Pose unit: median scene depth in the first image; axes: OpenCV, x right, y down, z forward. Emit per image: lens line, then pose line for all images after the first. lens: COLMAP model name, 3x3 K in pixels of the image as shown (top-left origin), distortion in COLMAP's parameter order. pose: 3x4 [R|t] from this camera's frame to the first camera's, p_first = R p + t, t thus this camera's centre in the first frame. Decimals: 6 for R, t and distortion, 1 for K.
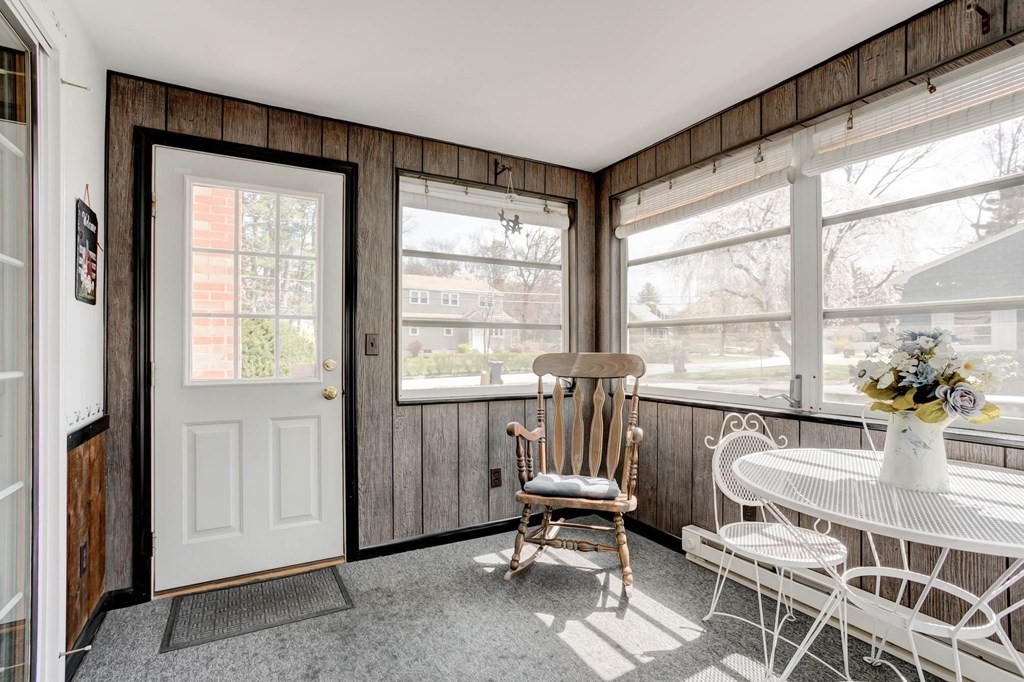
lens RADIAL K [[498.0, 0, 515.3], [0, 498.0, 343.9], [0, 0, 1]] dist [-0.048733, 0.027231]
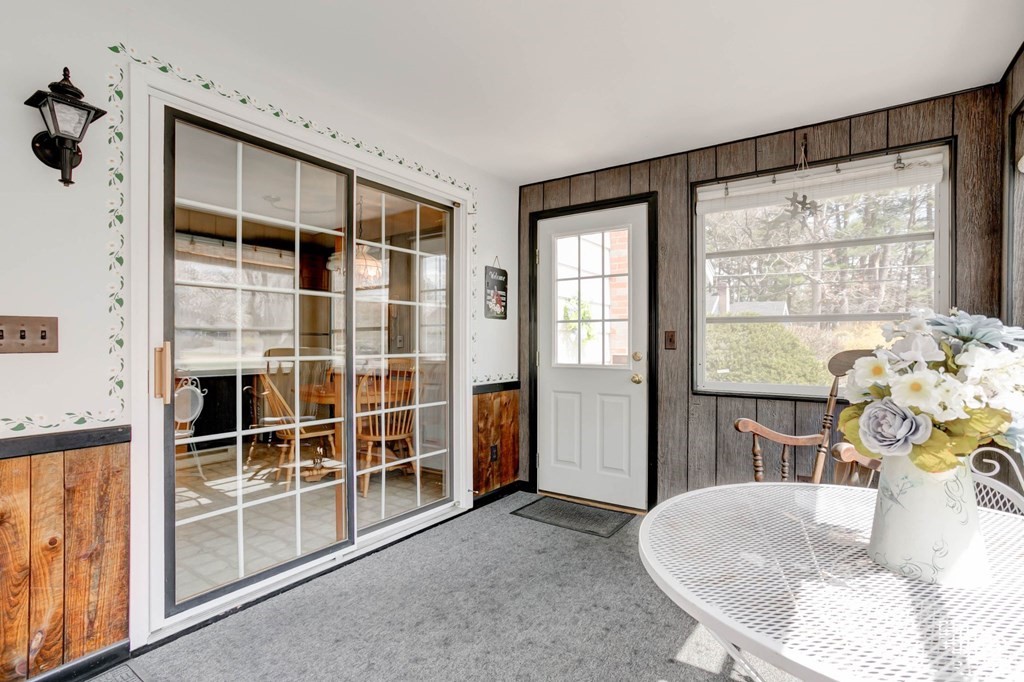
lens RADIAL K [[498.0, 0, 505.5], [0, 498.0, 343.0], [0, 0, 1]] dist [-0.048733, 0.027231]
pose [[0.432236, 0.000070, -0.901761, 0.608516], [0.006248, 0.999976, 0.003072, 0.001854], [0.901739, -0.006962, 0.432225, 0.138153]]
